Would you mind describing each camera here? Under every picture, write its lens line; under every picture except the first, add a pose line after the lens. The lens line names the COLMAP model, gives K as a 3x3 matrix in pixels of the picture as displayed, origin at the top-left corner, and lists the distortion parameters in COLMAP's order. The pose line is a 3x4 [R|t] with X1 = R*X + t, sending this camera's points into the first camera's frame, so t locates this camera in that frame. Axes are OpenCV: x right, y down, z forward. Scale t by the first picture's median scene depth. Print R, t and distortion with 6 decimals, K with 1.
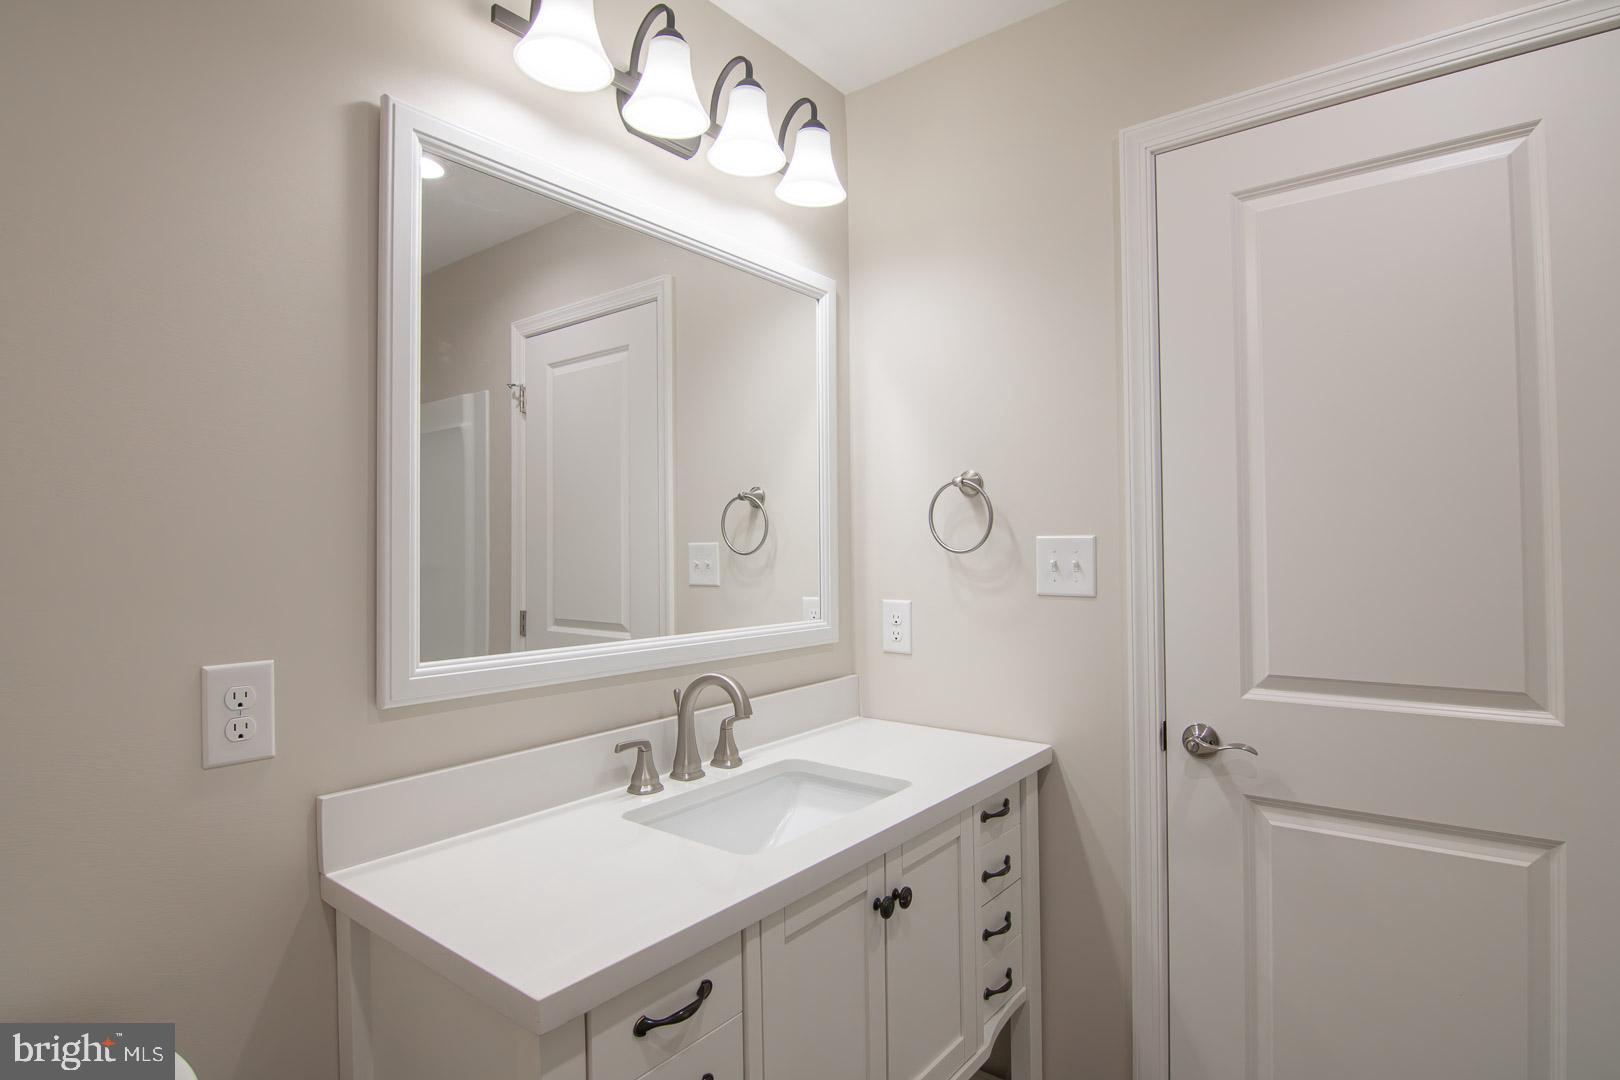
lens RADIAL K [[829.1, 0, 806.2], [0, 829.1, 540.1], [0, 0, 1]] dist [-0.002136, -0.011924]
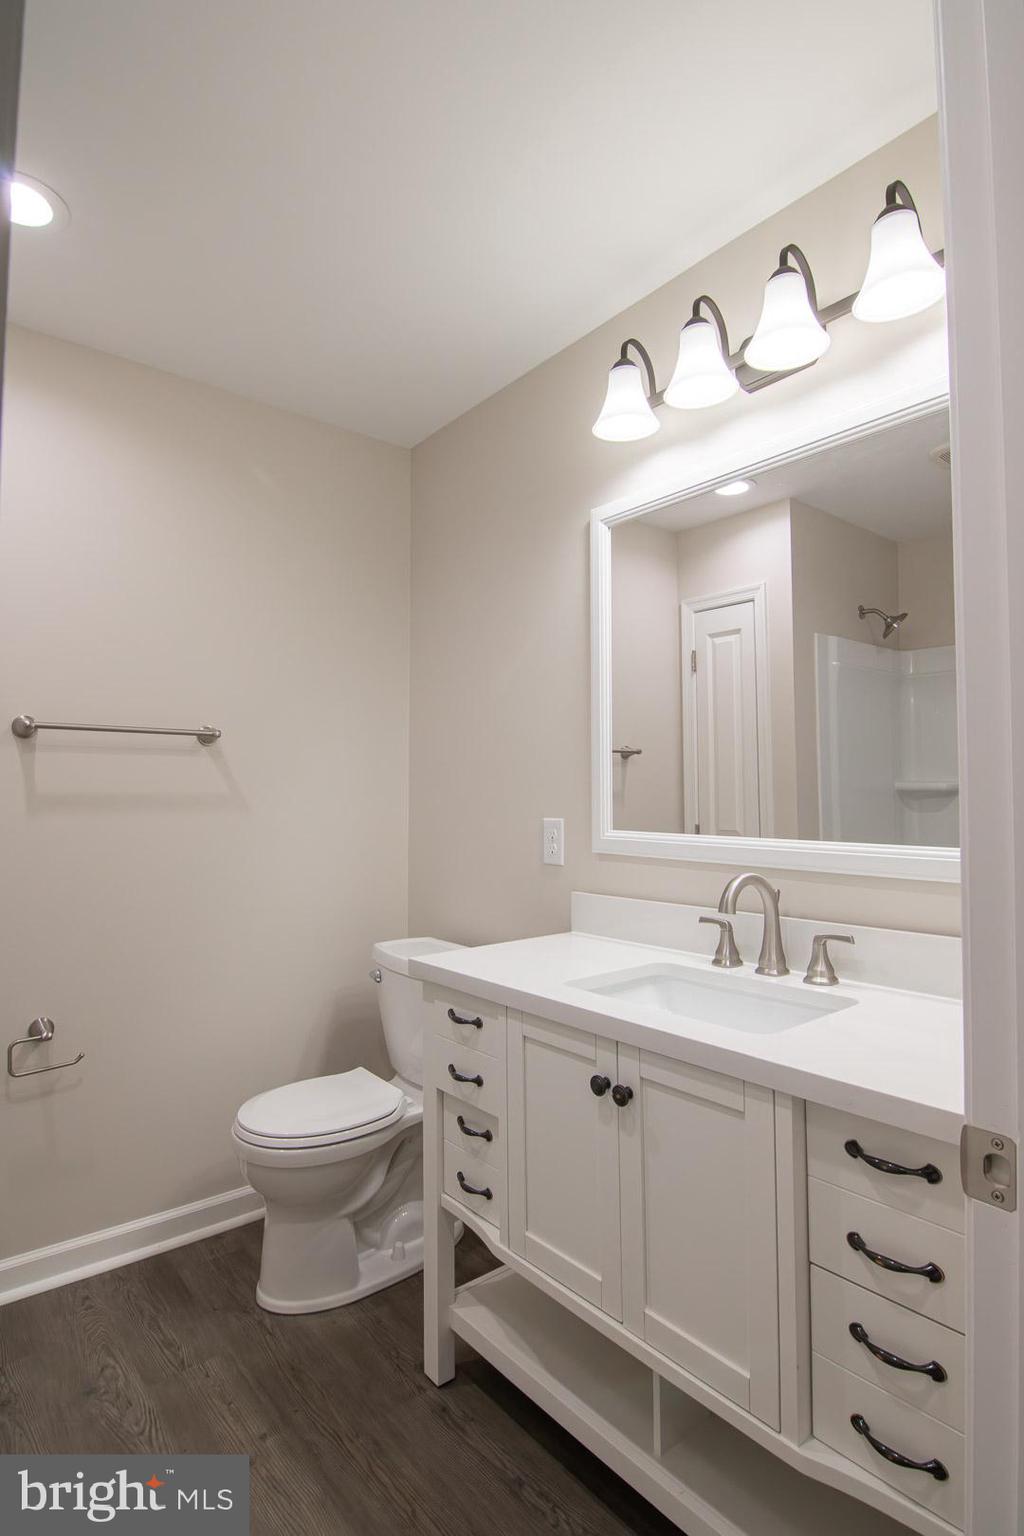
lens RADIAL K [[750.7, 0, 512.0], [0, 750.7, 768.0], [0, 0, 1]] dist [-0.034189, 0.000131]
pose [[-0.202024, -0.008069, -0.979347, 0.976512], [0.038863, 0.999112, -0.016249, 0.031171], [0.978609, -0.041343, -0.201531, 0.986429]]
